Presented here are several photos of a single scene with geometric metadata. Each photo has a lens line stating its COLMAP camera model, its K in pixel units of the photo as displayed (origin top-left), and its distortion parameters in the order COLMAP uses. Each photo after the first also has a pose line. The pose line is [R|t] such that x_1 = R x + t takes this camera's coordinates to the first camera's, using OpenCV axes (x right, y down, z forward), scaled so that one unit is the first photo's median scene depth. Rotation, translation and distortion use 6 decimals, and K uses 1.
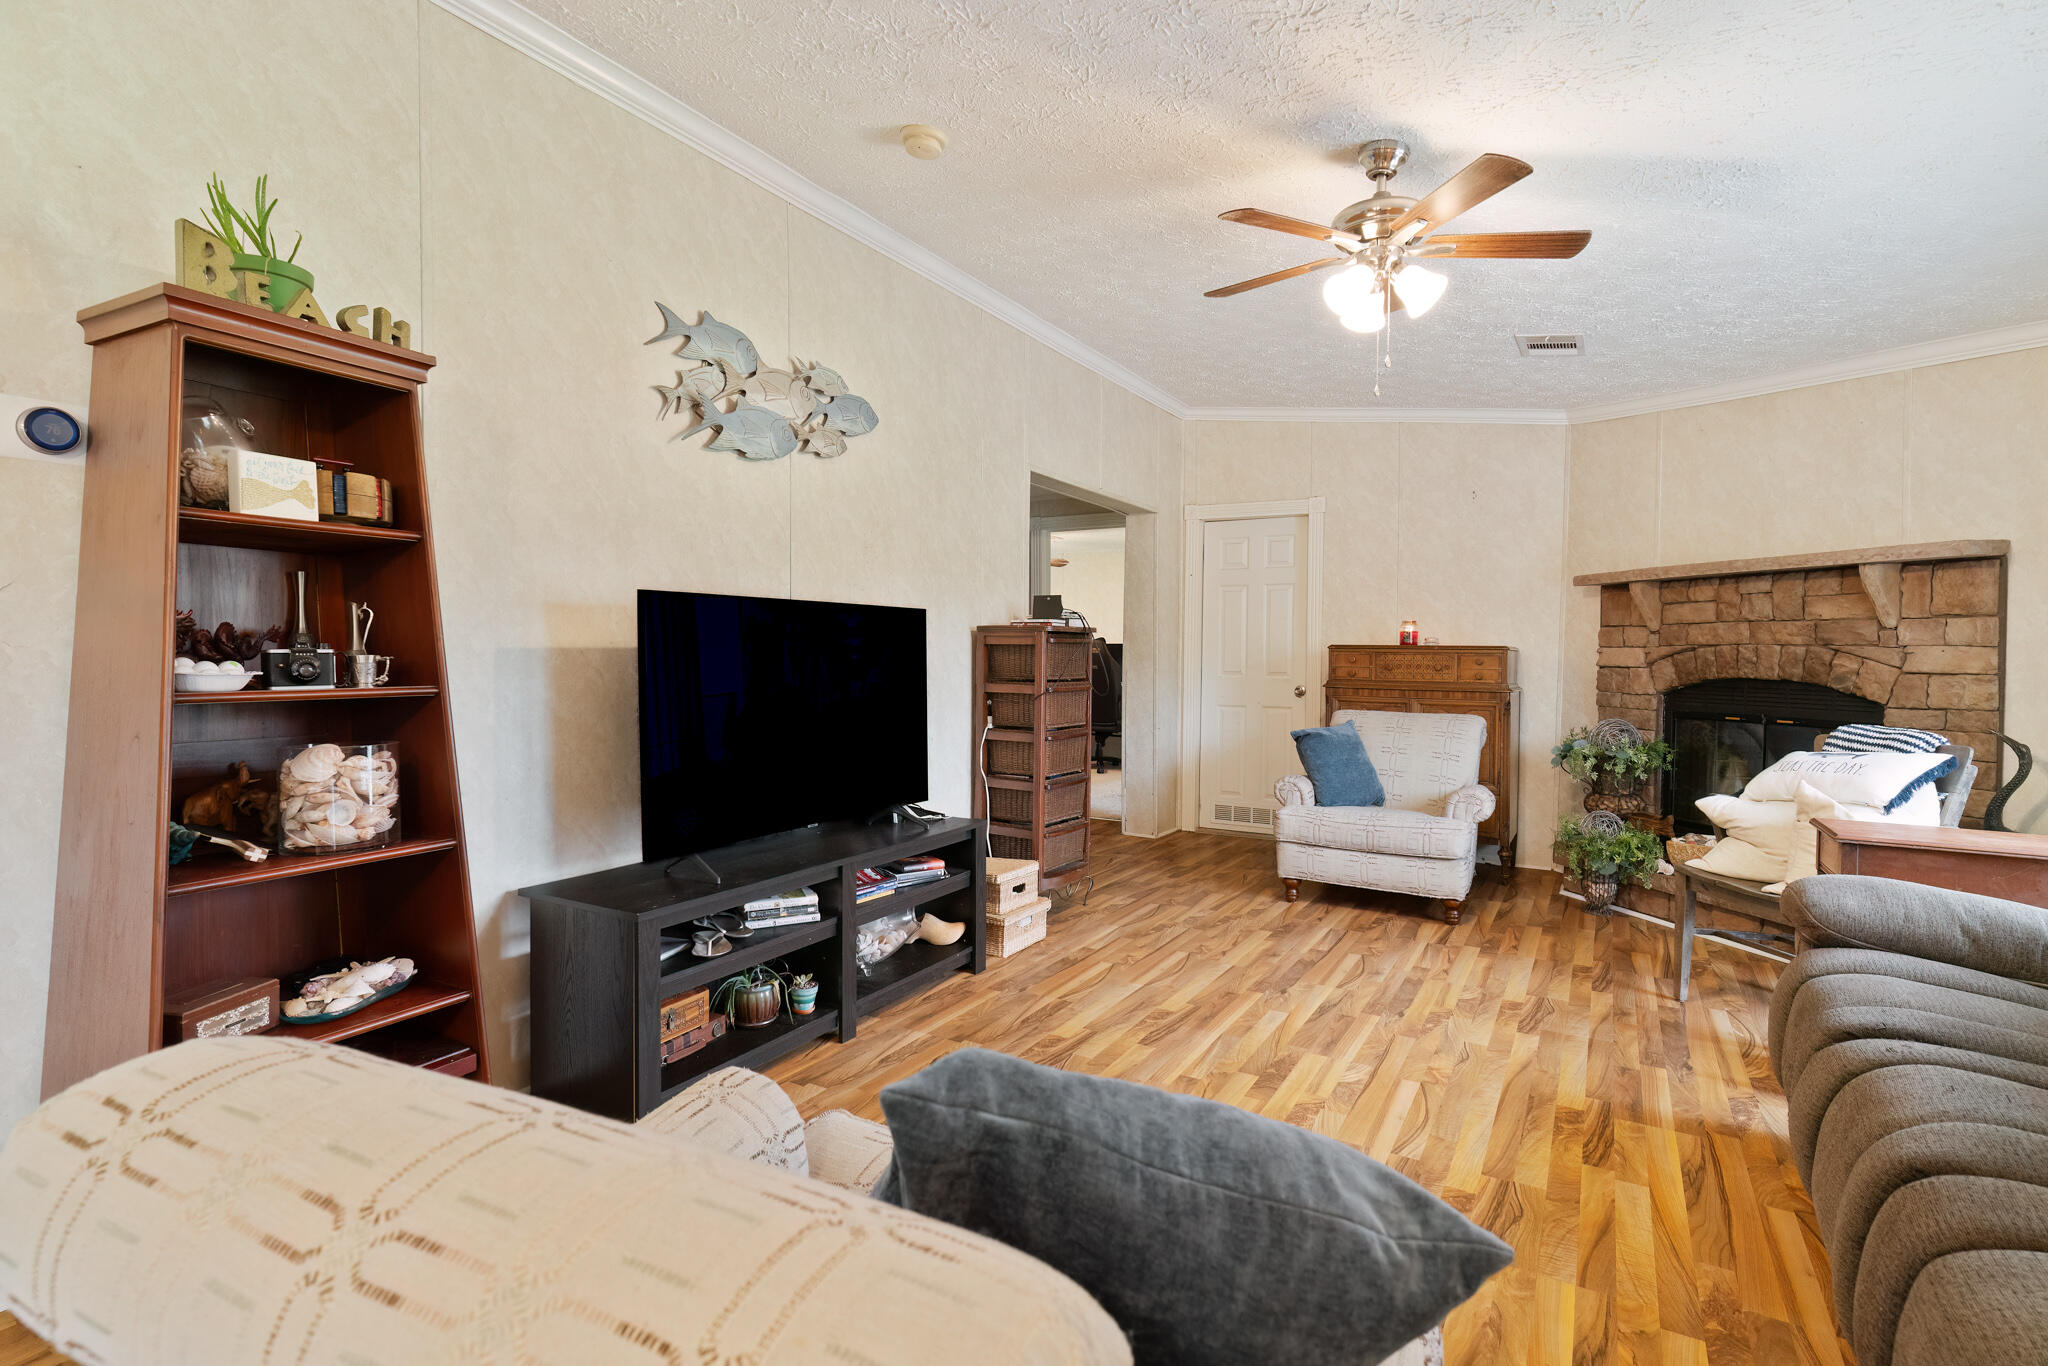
lens RADIAL K [[984.1, 0, 1017.6], [0, 984.1, 680.0], [0, 0, 1]] dist [0.007226, -0.003282]
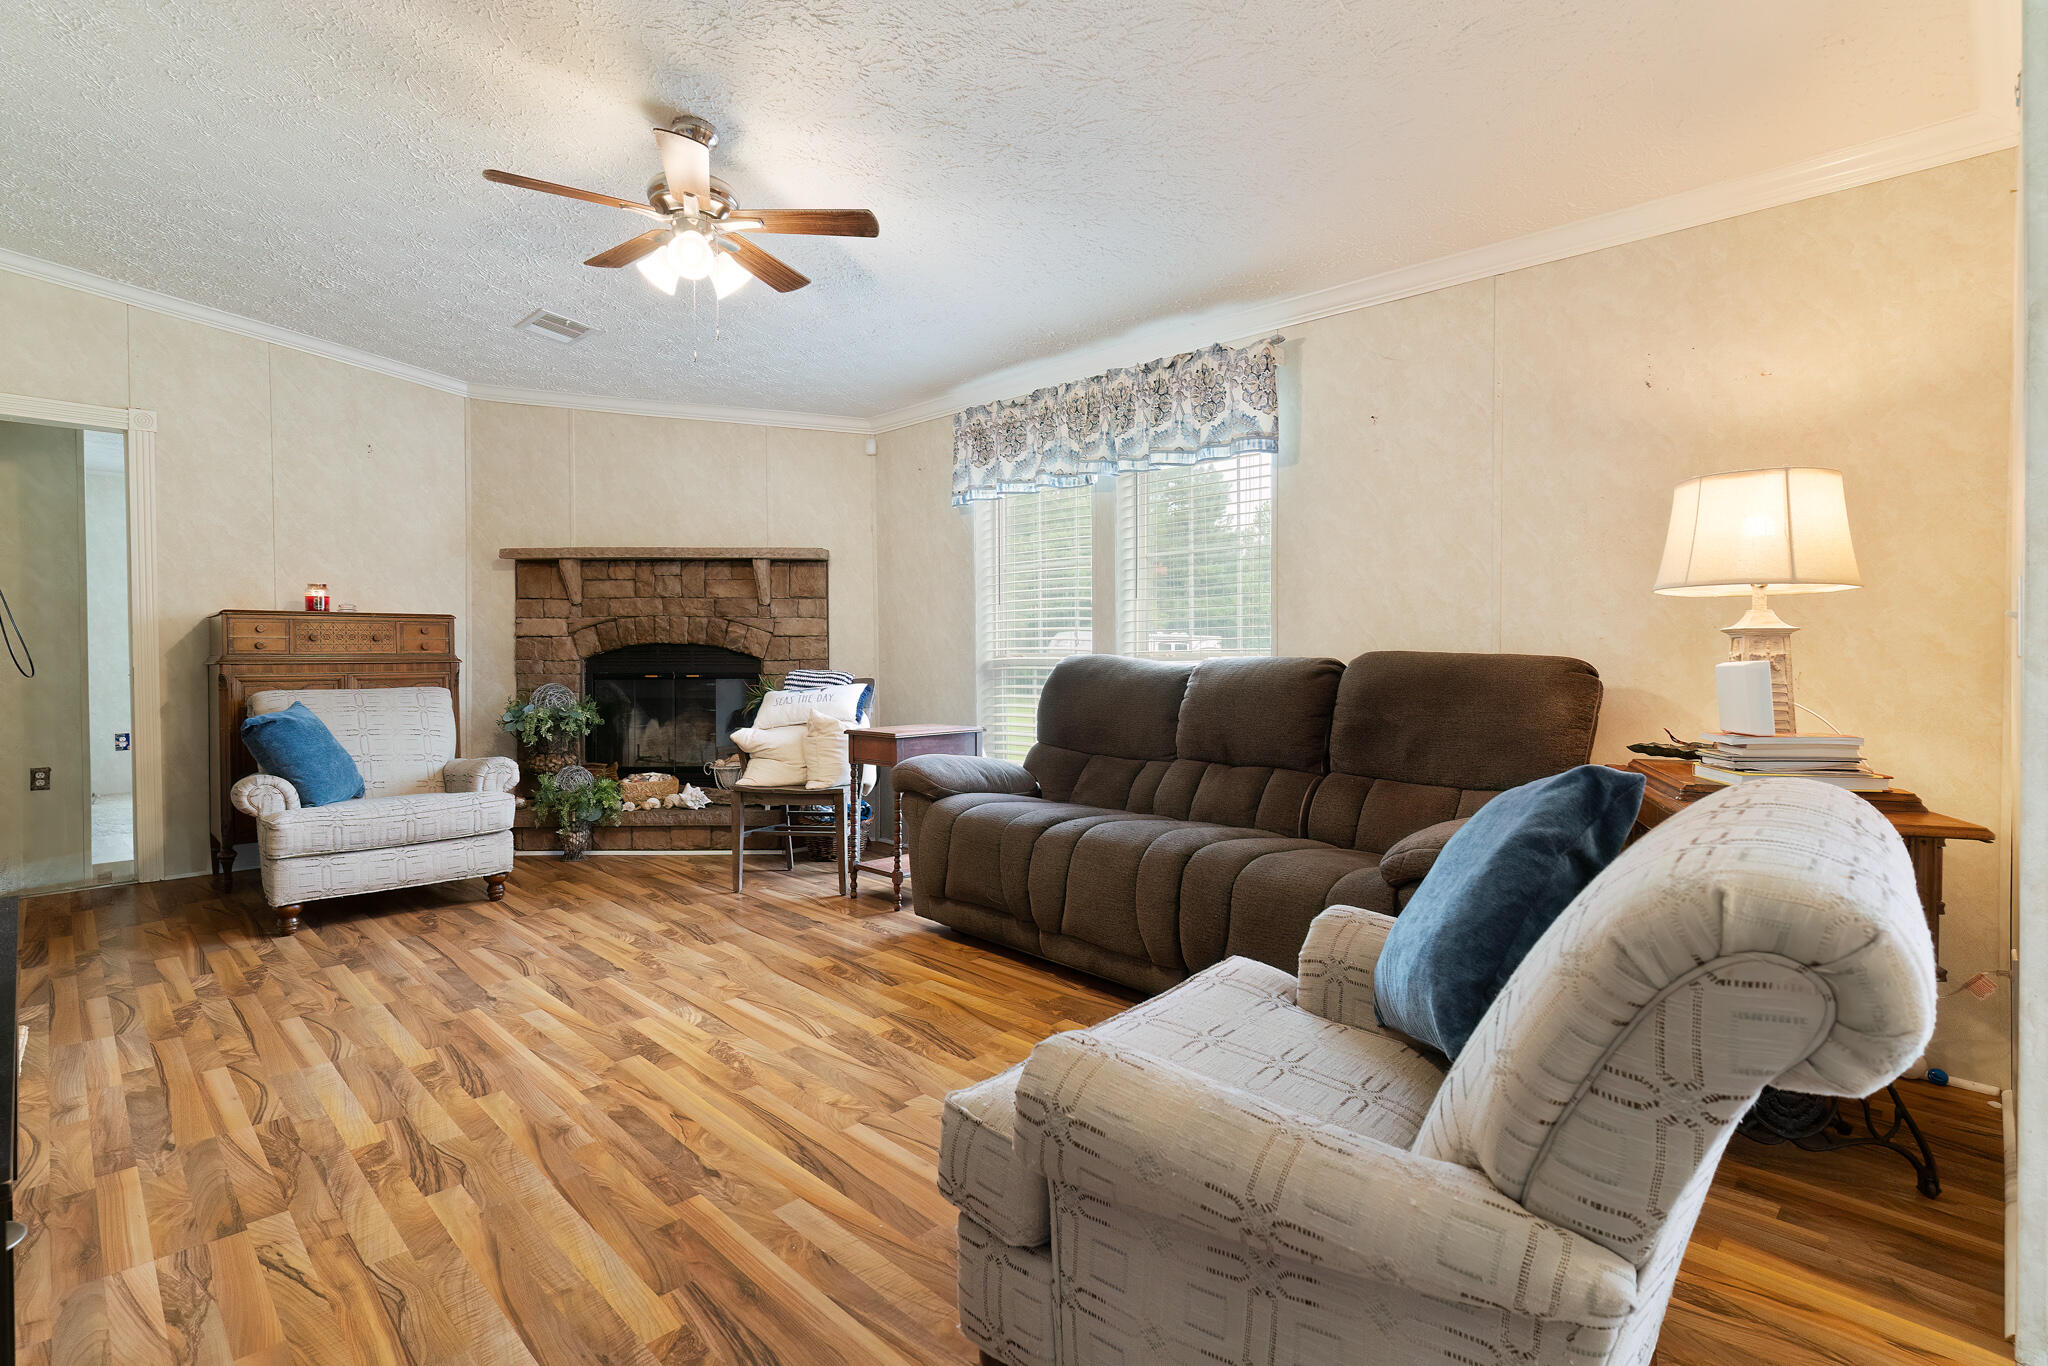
lens RADIAL K [[984.1, 0, 1026.8], [0, 984.1, 667.0], [0, 0, 1]] dist [0.007226, -0.003282]
pose [[0.238148, -0.028700, 0.970805, -0.405631], [0.031897, 0.999255, 0.021716, 0.018027], [-0.970705, 0.025794, 0.238886, 0.291546]]
